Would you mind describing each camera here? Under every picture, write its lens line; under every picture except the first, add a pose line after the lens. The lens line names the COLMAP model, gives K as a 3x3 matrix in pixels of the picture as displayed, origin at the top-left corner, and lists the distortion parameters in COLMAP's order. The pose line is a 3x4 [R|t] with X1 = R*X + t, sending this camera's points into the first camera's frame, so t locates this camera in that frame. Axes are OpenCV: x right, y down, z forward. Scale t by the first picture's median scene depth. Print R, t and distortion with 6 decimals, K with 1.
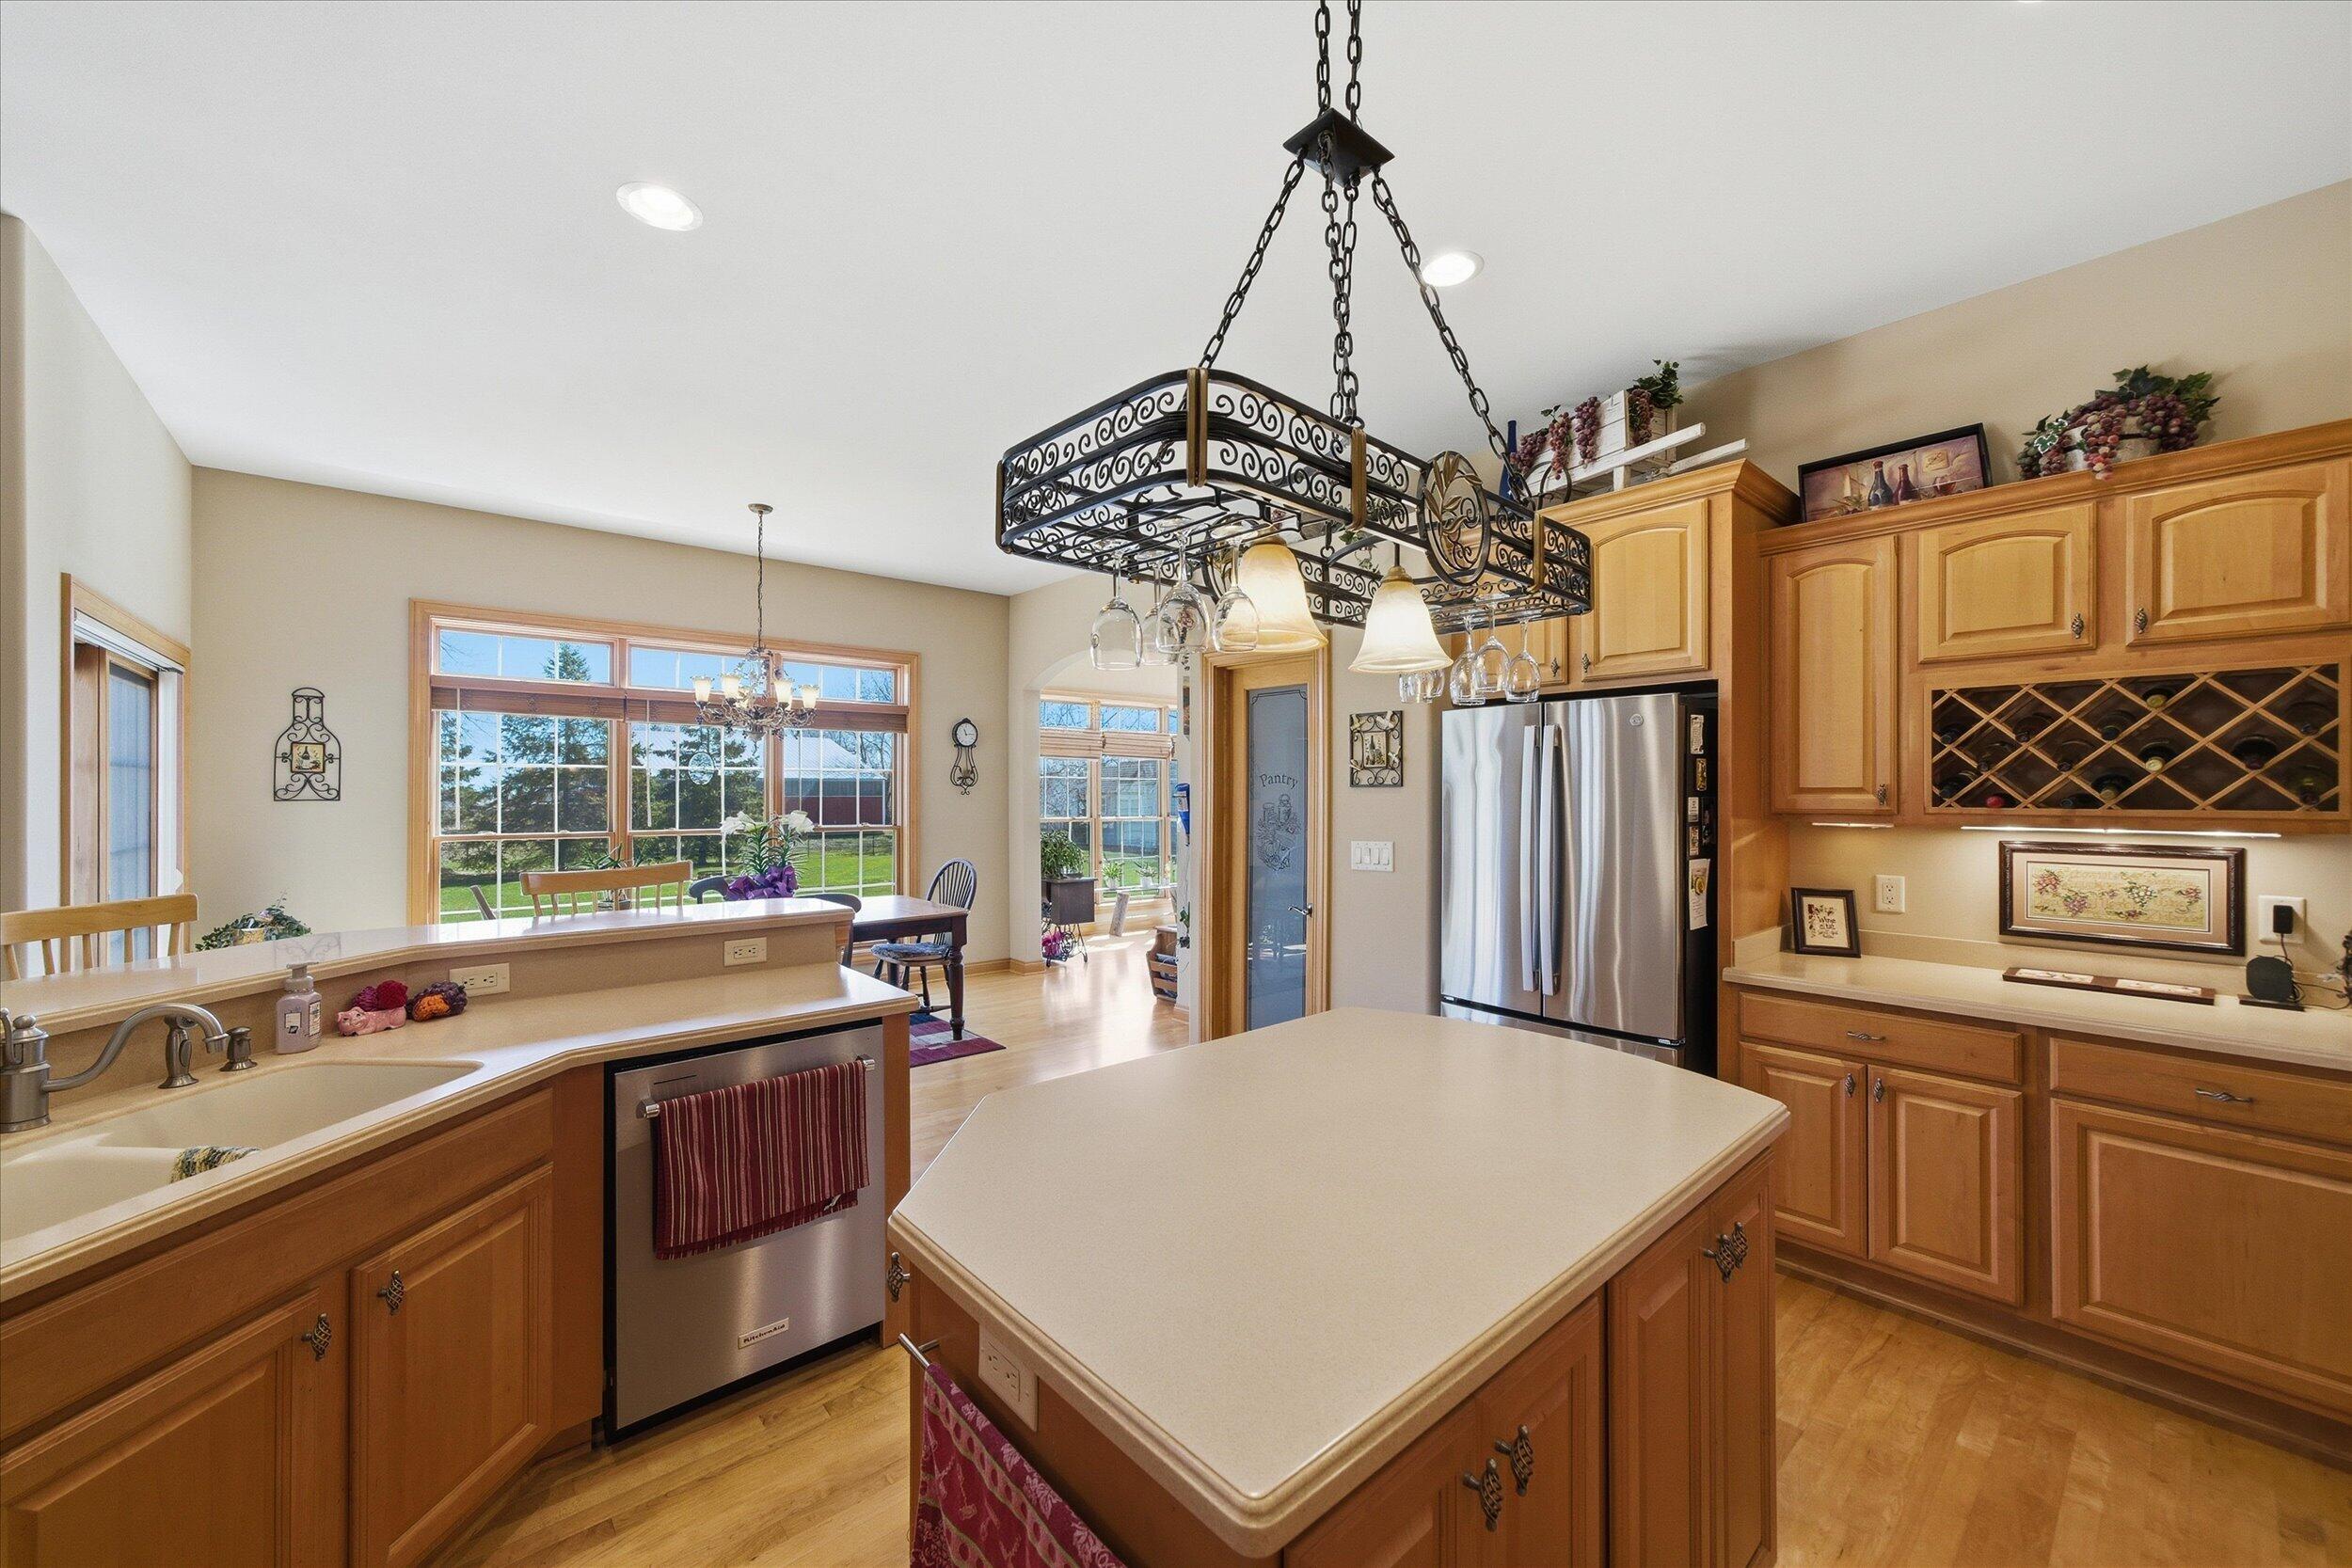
lens RADIAL K [[863.8, 0, 1169.0], [0, 863.8, 792.0], [0, 0, 1]] dist [0.000196, -0.000010]
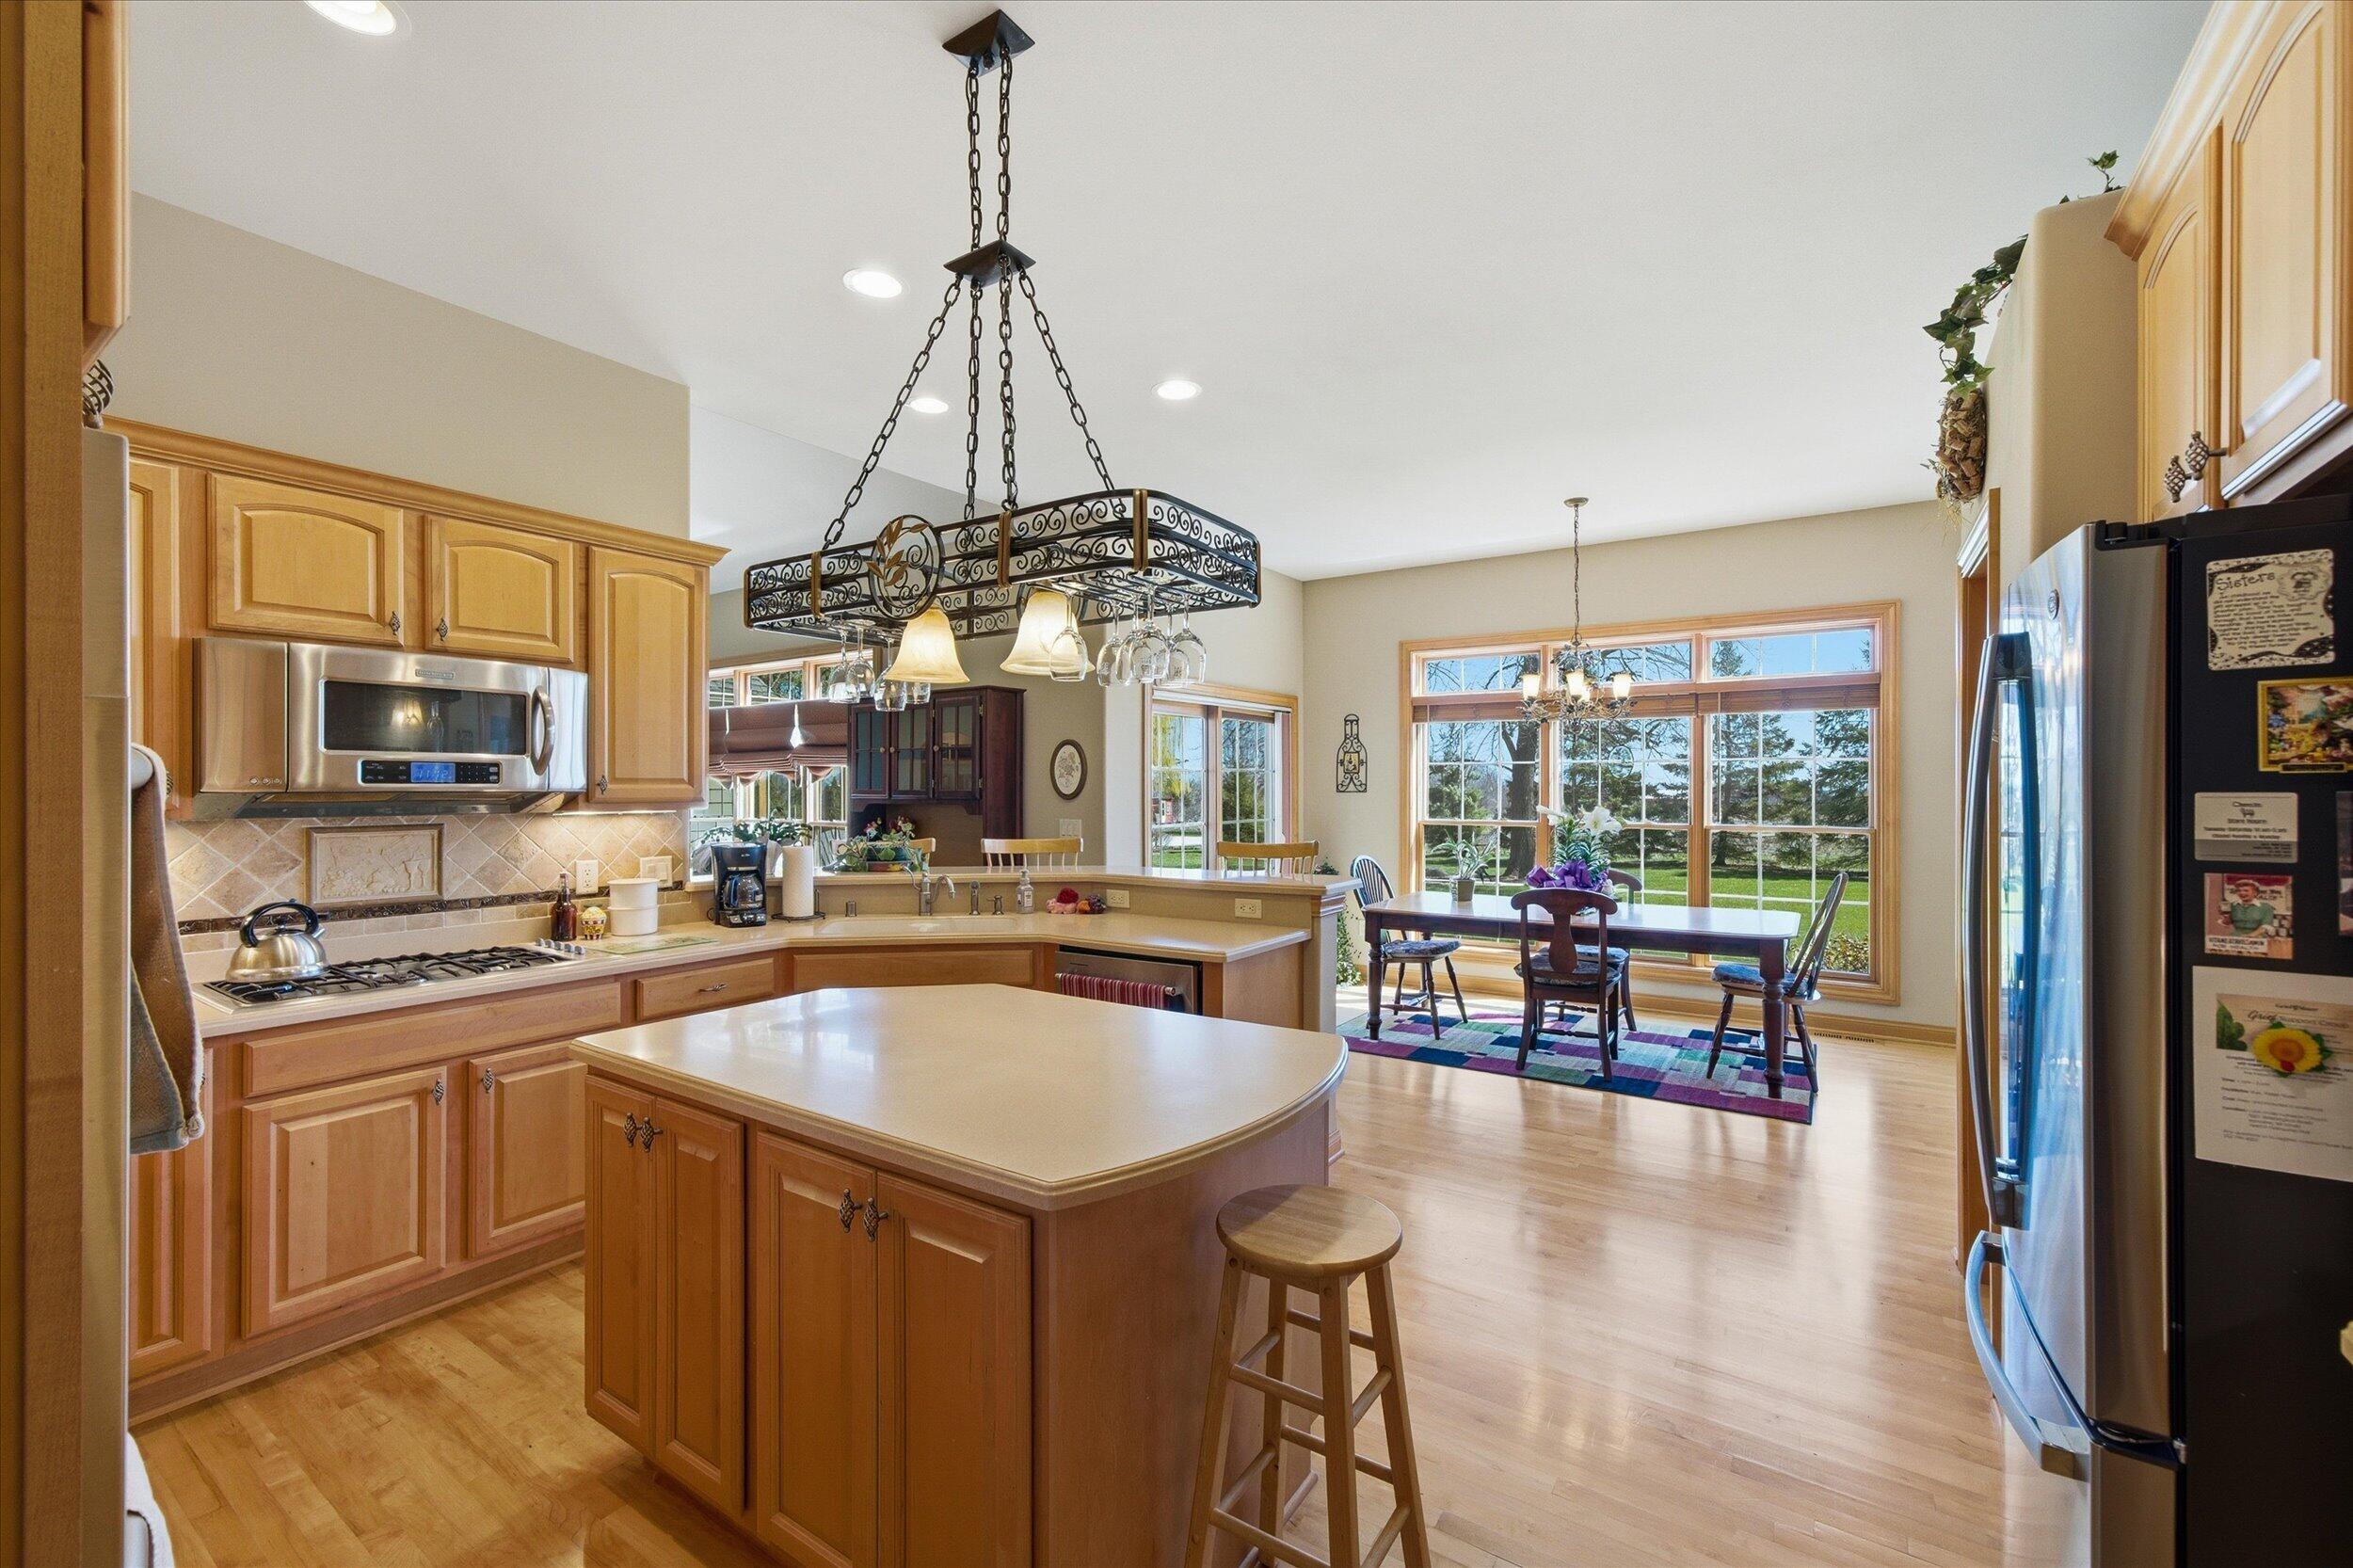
lens RADIAL K [[985.0, 0, 1189.6], [0, 985.0, 789.7], [0, 0, 1]] dist [-0.027221, 0.000069]
pose [[0.274745, 0.004768, -0.961505, 0.495234], [-0.000888, 0.999989, 0.004705, -0.001628], [0.961517, -0.000439, 0.274746, 0.269653]]
